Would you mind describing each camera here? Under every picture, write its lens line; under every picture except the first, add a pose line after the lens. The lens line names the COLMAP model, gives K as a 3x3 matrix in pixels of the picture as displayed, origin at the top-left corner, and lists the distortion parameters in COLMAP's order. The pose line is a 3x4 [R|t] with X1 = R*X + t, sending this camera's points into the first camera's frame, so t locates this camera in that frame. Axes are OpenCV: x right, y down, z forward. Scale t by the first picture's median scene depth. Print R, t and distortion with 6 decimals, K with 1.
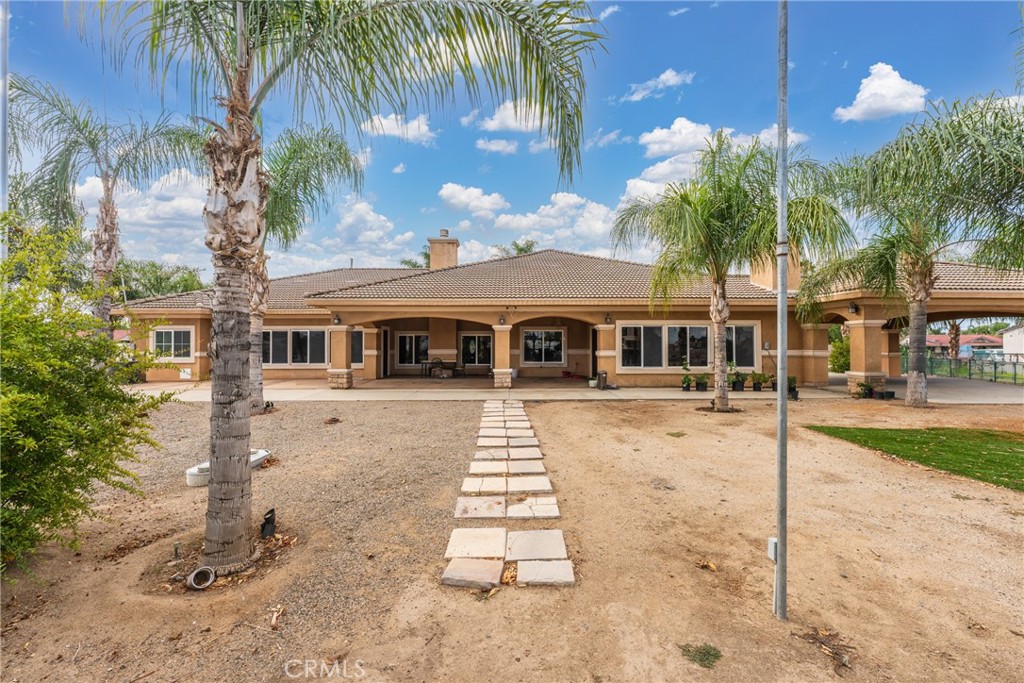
lens RADIAL K [[299.1, 0, 511.9], [0, 299.1, 343.3], [0, 0, 1]] dist [0.000403, 0.000003]
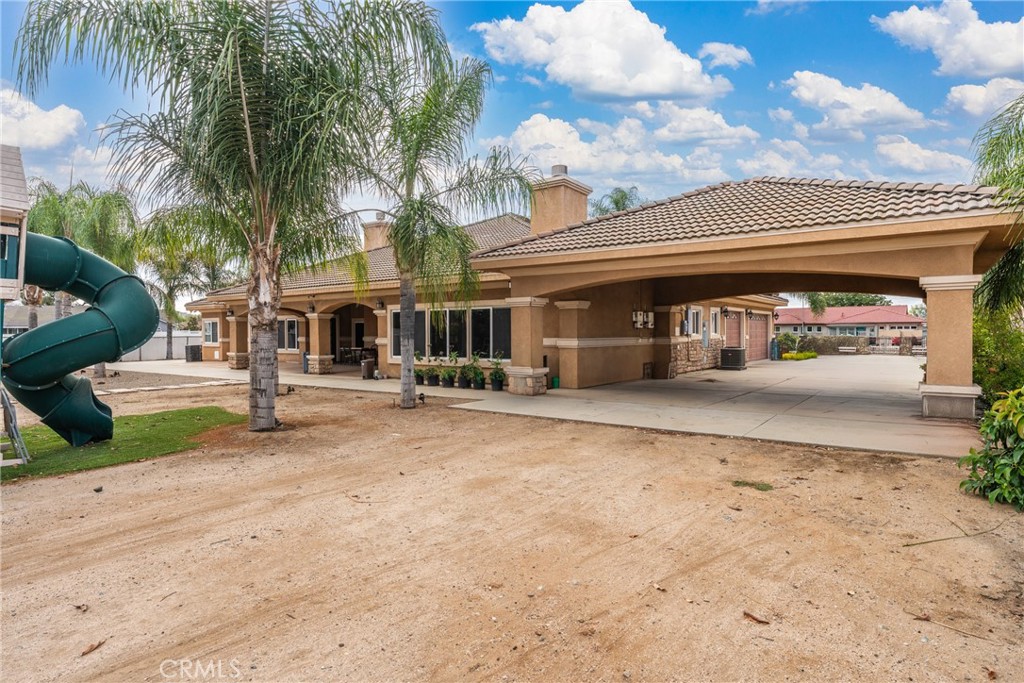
lens RADIAL K [[587.0, 0, 510.5], [0, 587.0, 343.7], [0, 0, 1]] dist [-0.006283, -0.001967]
pose [[0.794657, 0.010572, -0.606967, 1.730330], [0.009556, 0.999507, 0.029921, -0.008968], [0.606984, -0.029578, 0.794164, -0.205180]]
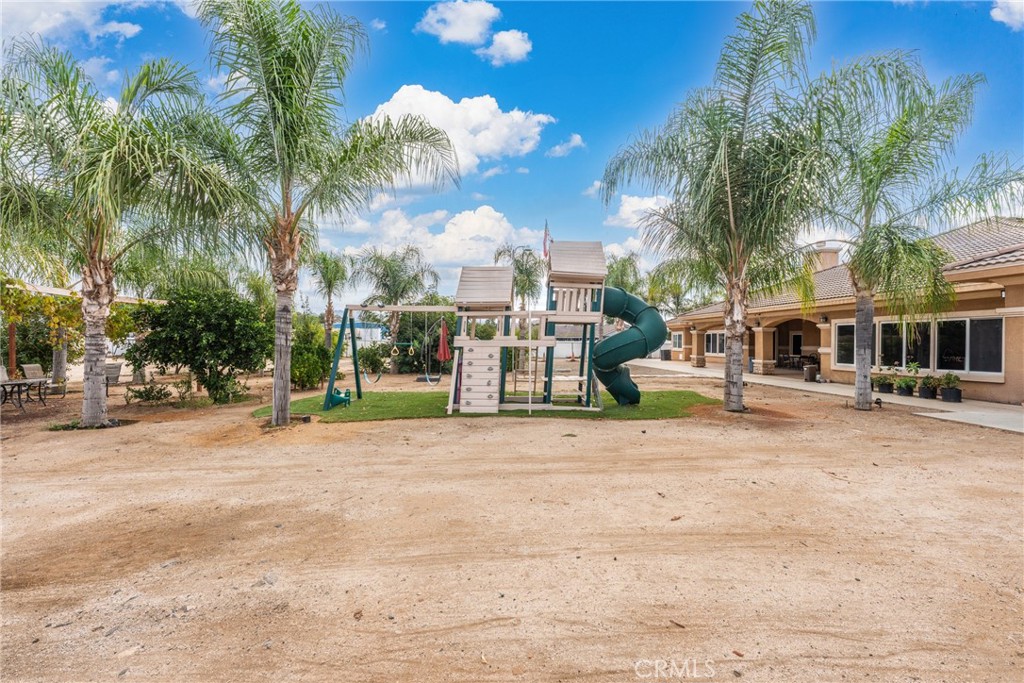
lens RADIAL K [[409.7, 0, 505.0], [0, 409.7, 342.0], [0, 0, 1]] dist [-0.000008, -0.000496]
pose [[0.051095, 0.005097, -0.998681, 1.736998], [0.004060, 0.999978, 0.005311, -0.009075], [0.998686, -0.004326, 0.051073, -0.239814]]
